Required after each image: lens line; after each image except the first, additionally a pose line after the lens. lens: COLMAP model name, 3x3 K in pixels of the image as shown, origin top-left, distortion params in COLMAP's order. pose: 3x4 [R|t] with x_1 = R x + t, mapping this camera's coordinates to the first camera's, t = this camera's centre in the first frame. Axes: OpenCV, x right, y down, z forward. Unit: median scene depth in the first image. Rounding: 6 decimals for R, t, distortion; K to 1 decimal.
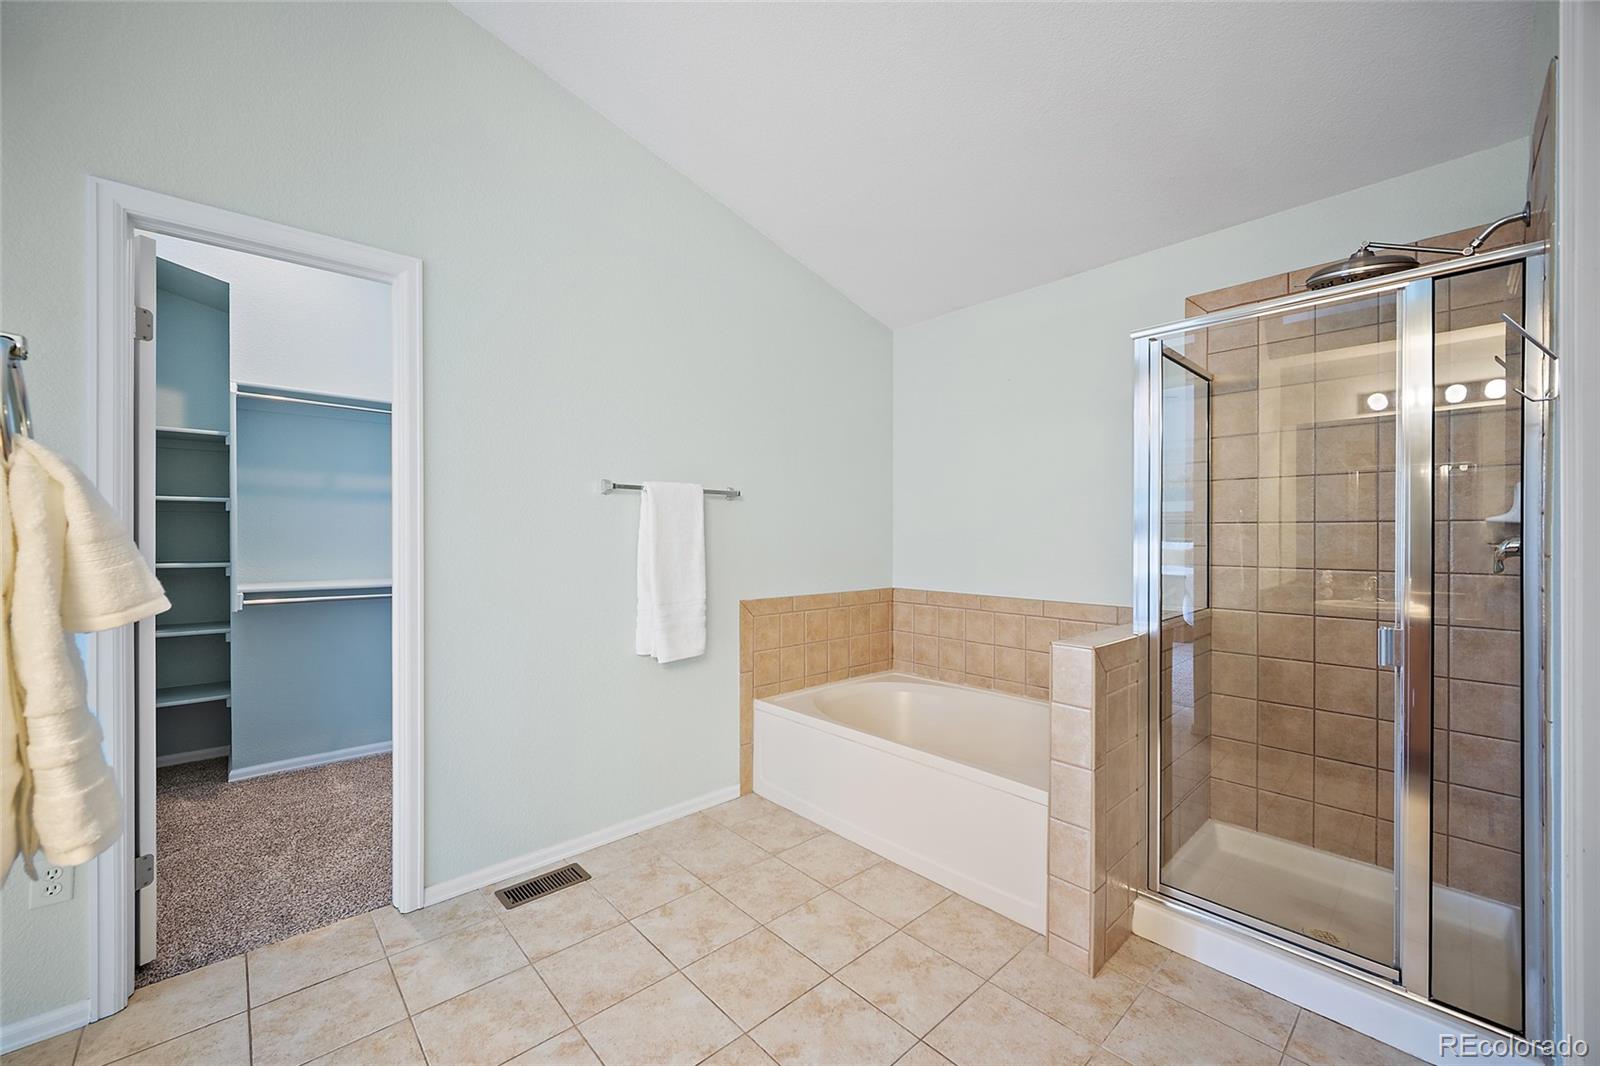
lens RADIAL K [[632.5, 0, 793.0], [0, 632.5, 537.9], [0, 0, 1]] dist [-0.002223, 0.000013]
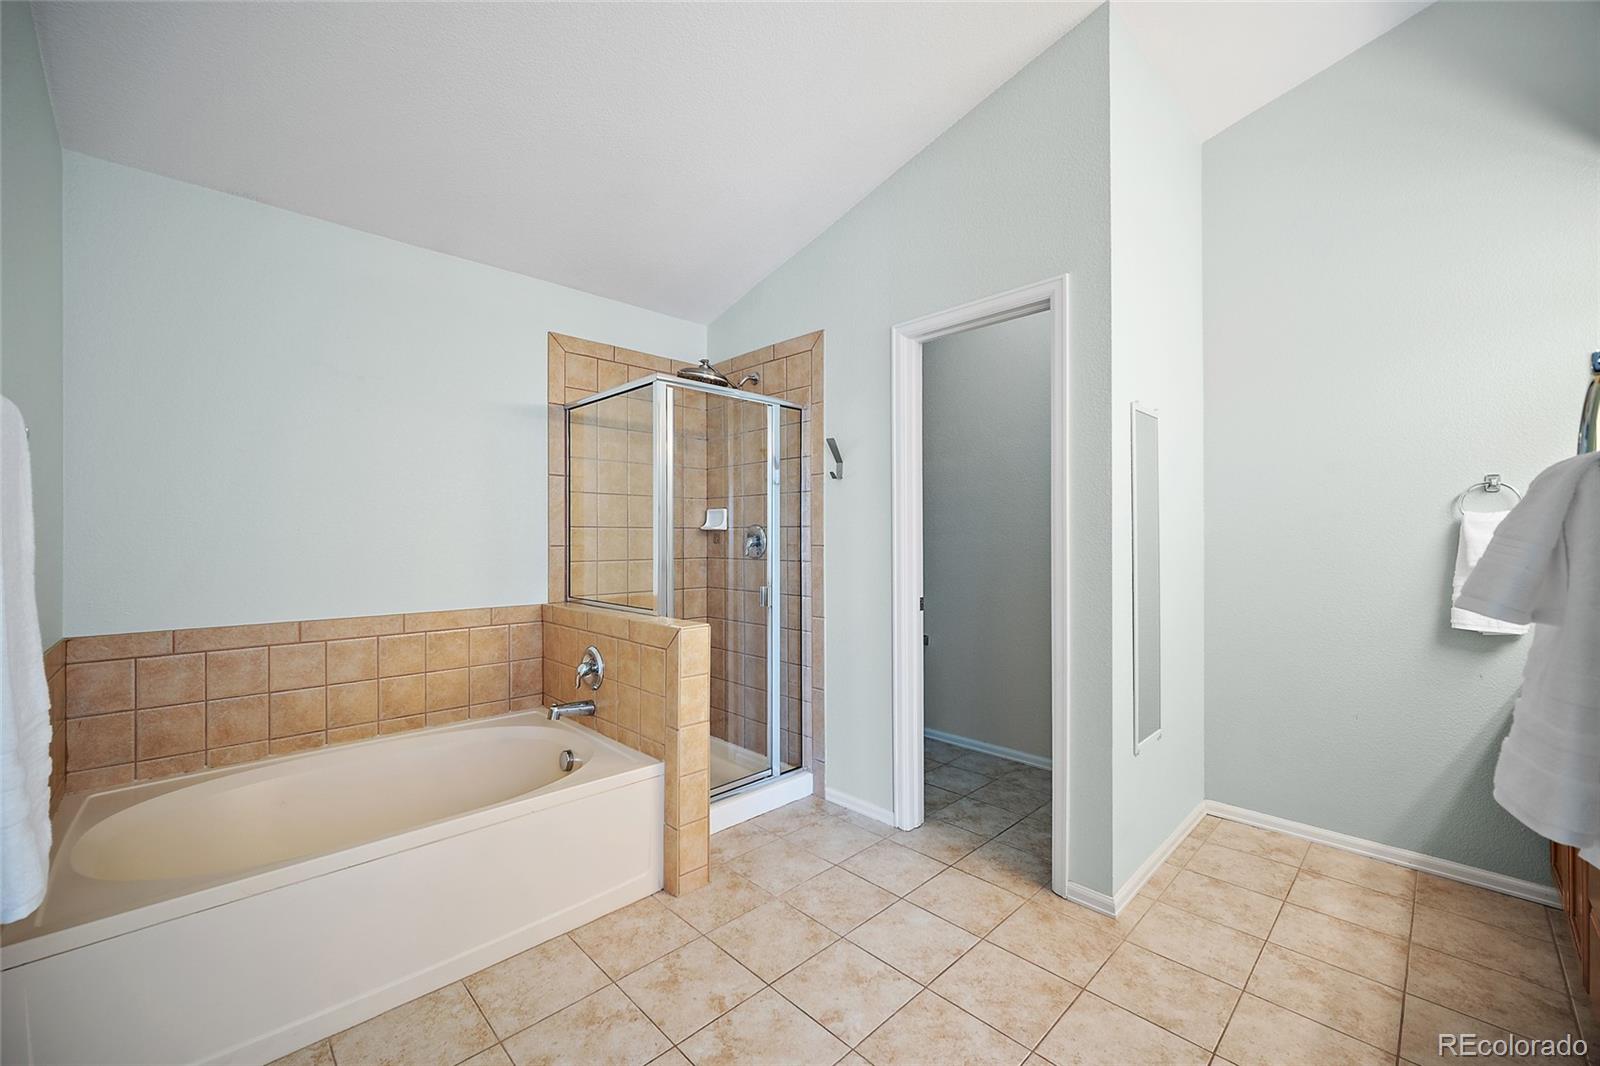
lens RADIAL K [[632.5, 0, 793.0], [0, 632.5, 537.9], [0, 0, 1]] dist [-0.002223, 0.000013]
pose [[-0.022679, -0.003557, 0.999736, -0.597800], [0.007509, 0.999965, 0.003729, -0.003925], [-0.999715, 0.007592, -0.022652, 0.633907]]
